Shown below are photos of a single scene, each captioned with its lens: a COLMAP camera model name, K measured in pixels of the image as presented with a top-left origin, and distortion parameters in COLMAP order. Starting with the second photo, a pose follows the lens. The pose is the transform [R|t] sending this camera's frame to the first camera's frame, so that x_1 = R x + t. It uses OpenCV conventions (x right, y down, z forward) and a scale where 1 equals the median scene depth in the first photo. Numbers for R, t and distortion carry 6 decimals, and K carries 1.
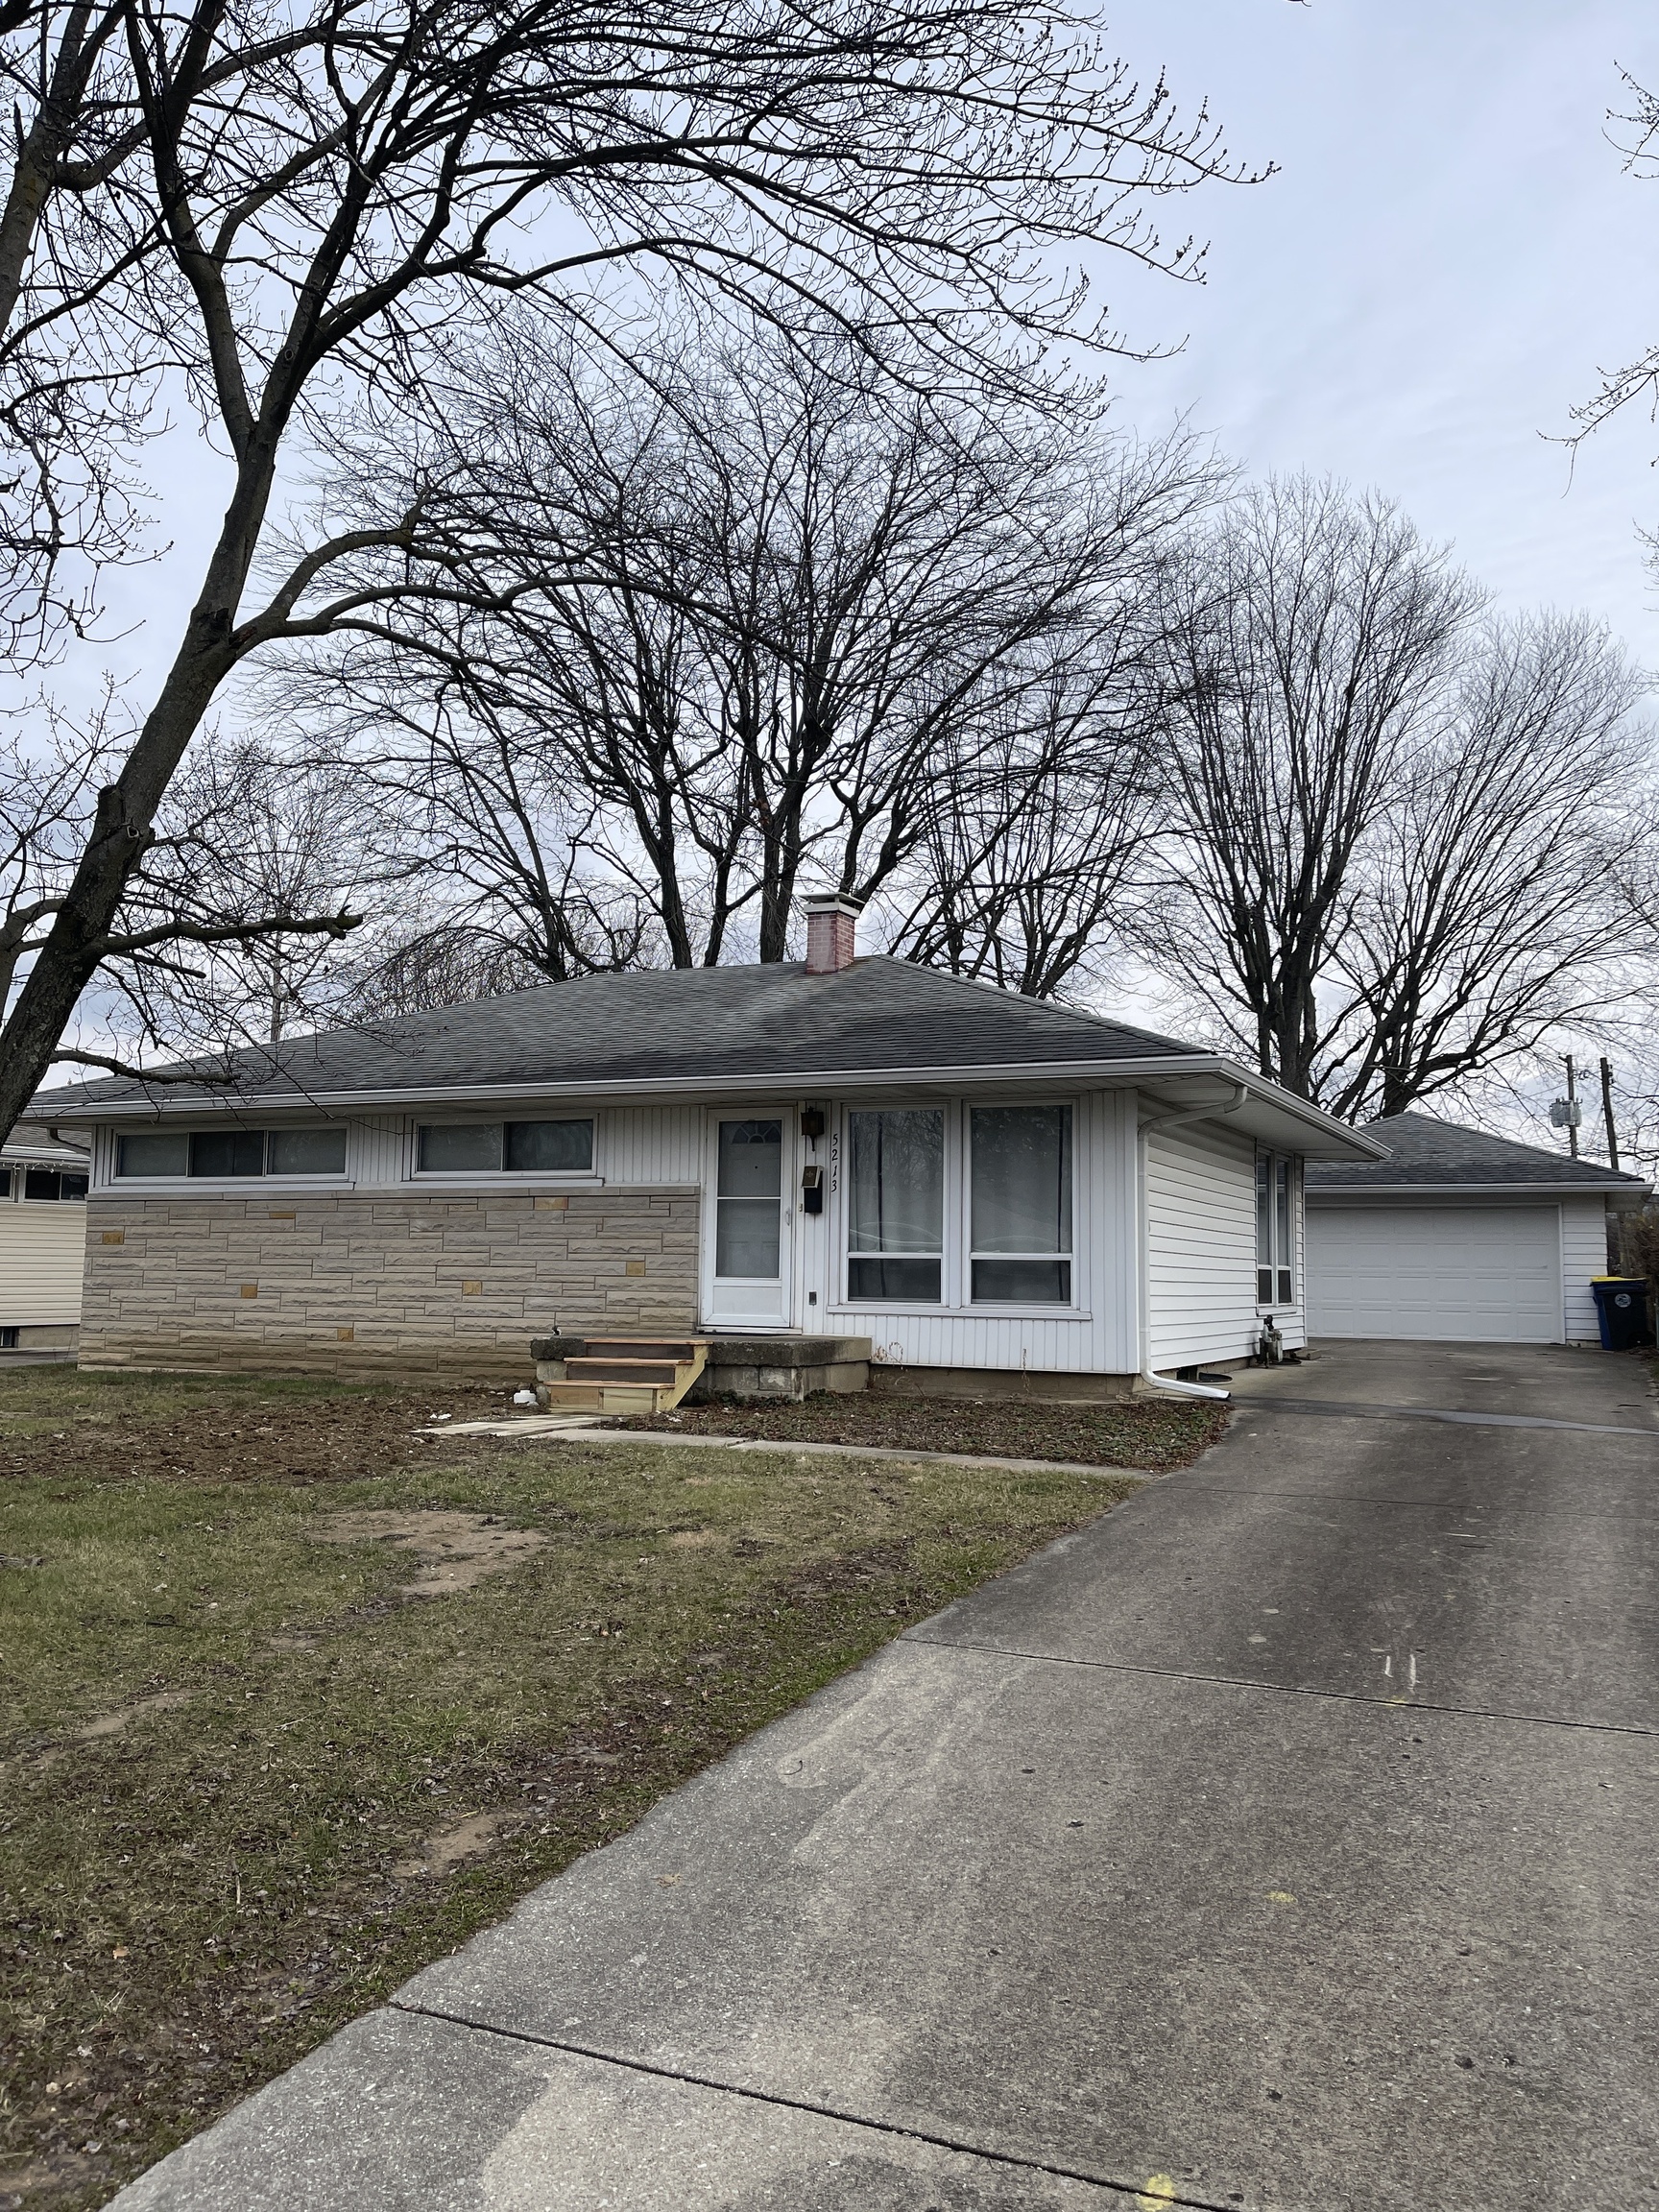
lens RADIAL K [[1646.0, 0, 840.6], [0, 1646.0, 1112.4], [0, 0, 1]] dist [0.039922, -0.024030]
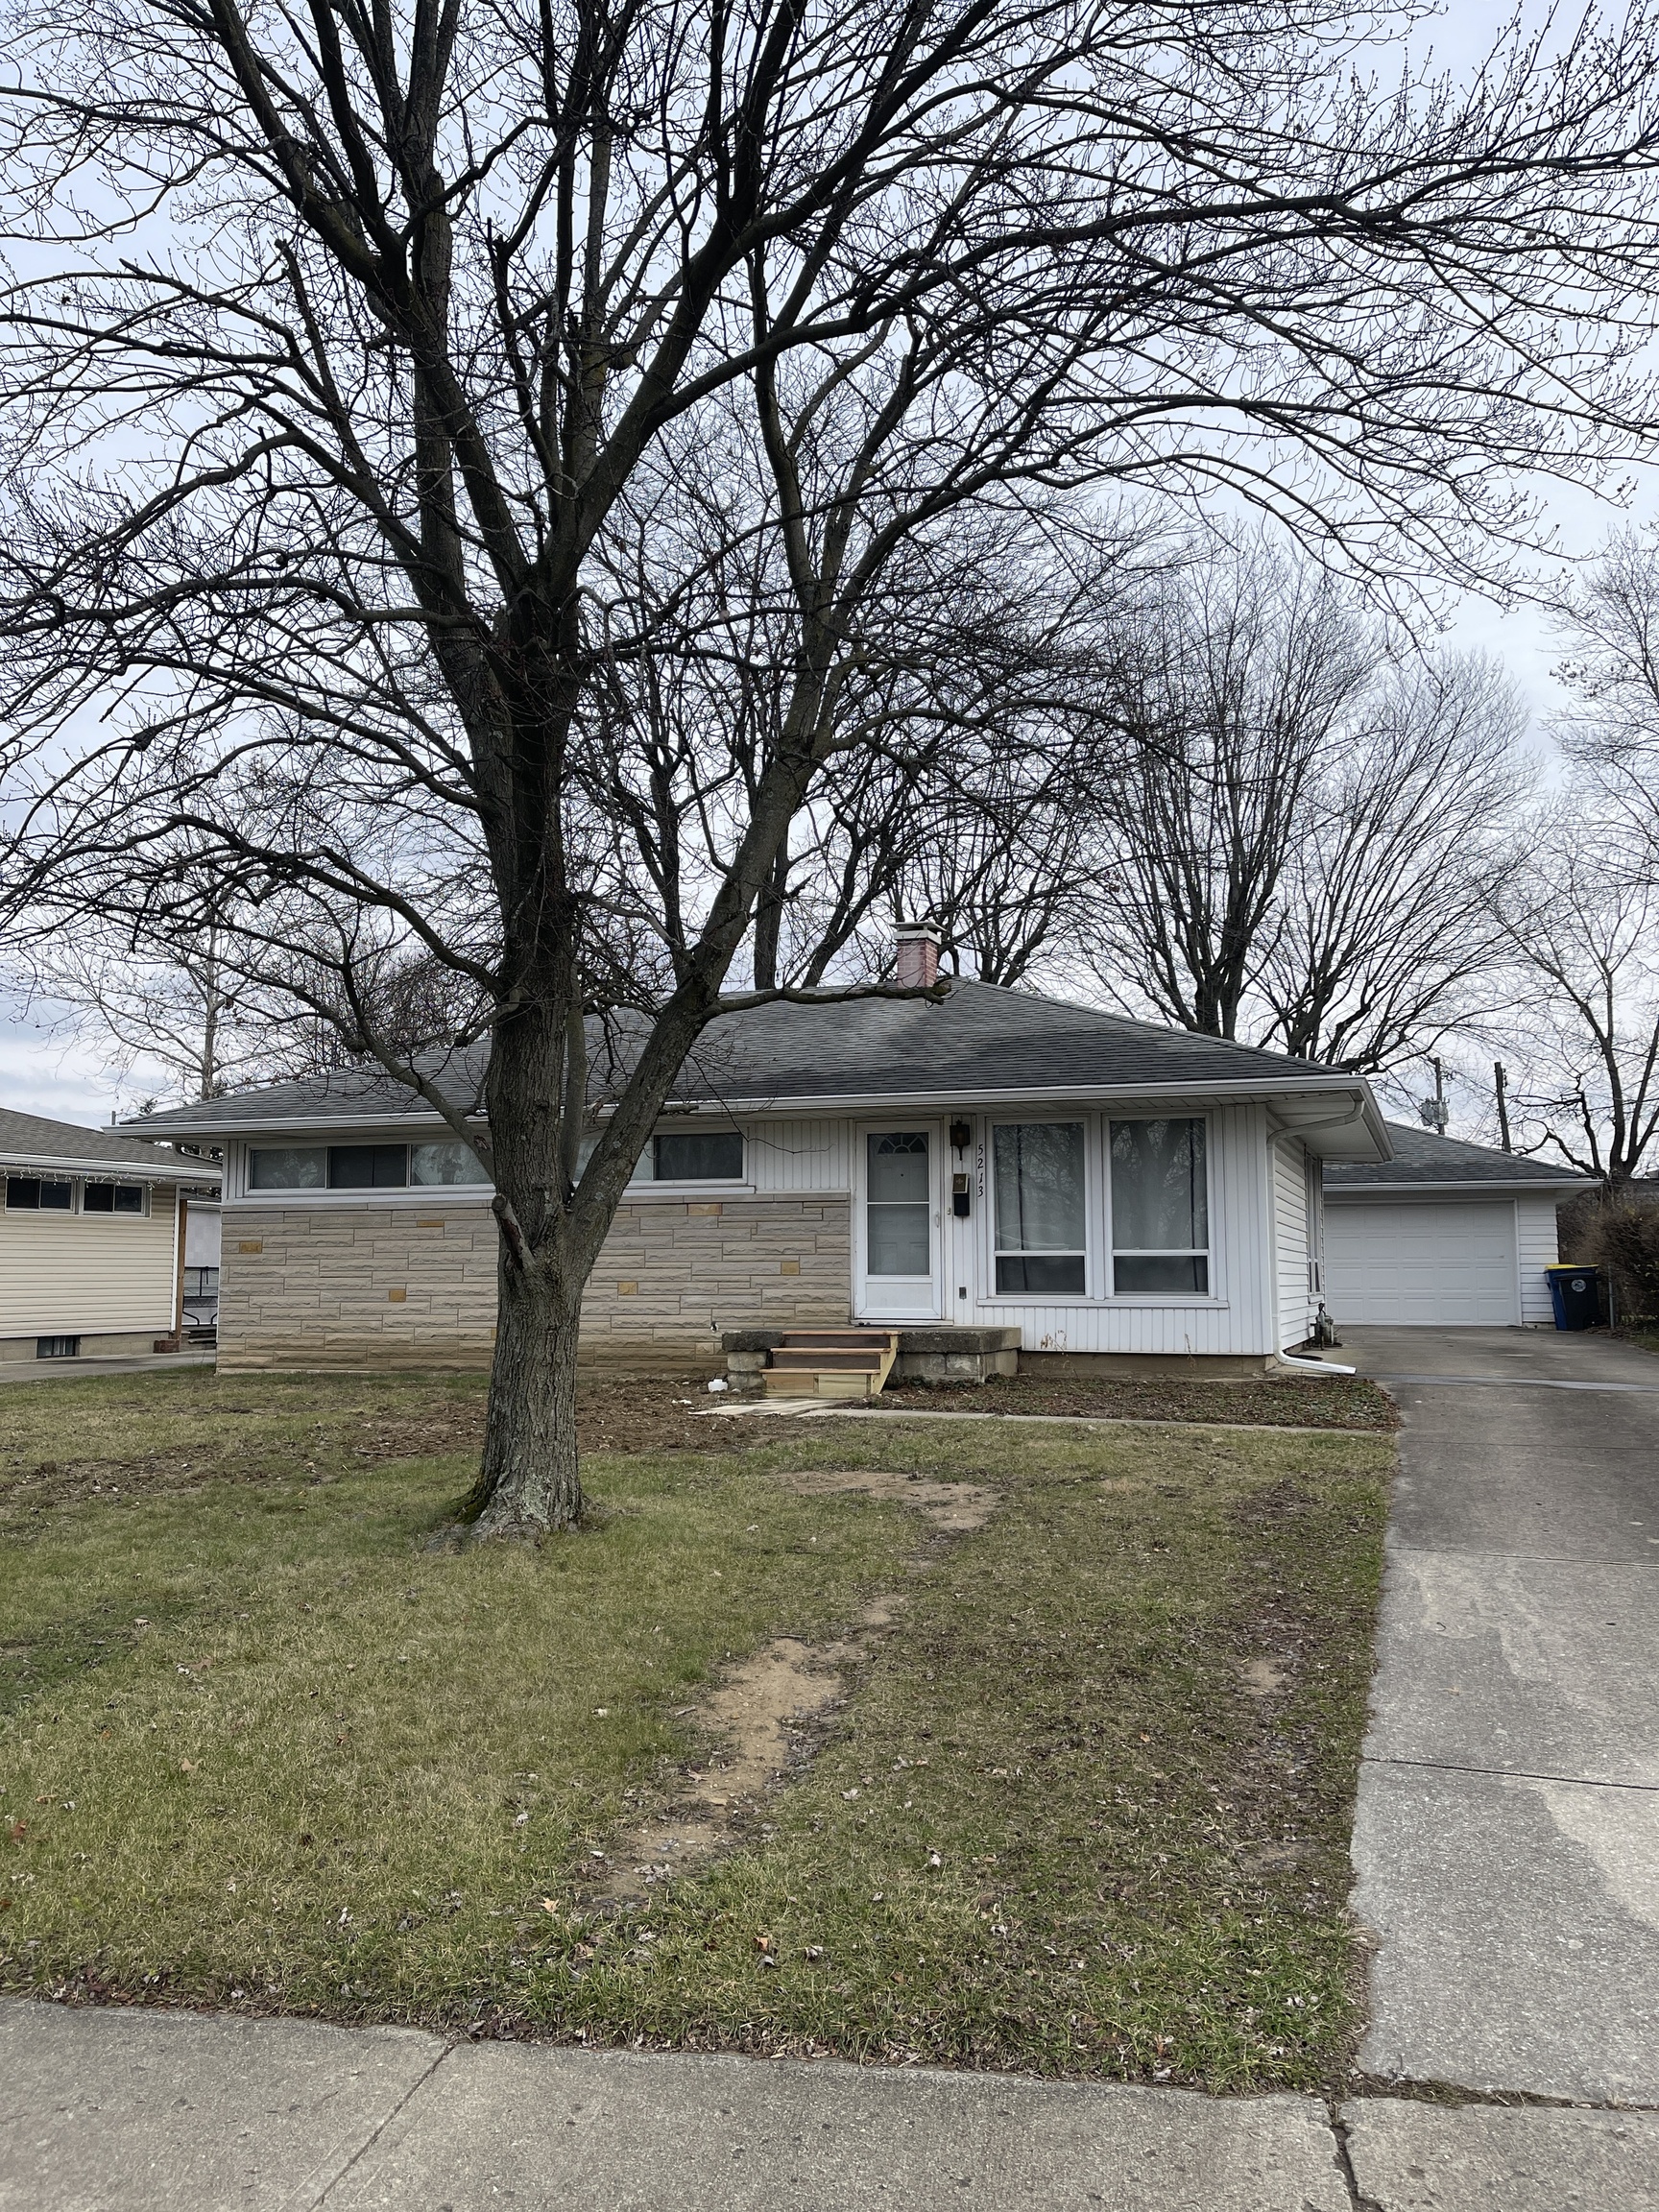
lens RADIAL K [[1646.0, 0, 823.2], [0, 1646.0, 1095.2], [0, 0, 1]] dist [0.039922, -0.024030]
pose [[0.996065, -0.005271, 0.088473, -0.209607], [0.006191, 0.999929, -0.010136, -0.010033], [-0.088413, 0.010644, 0.996027, -0.102896]]
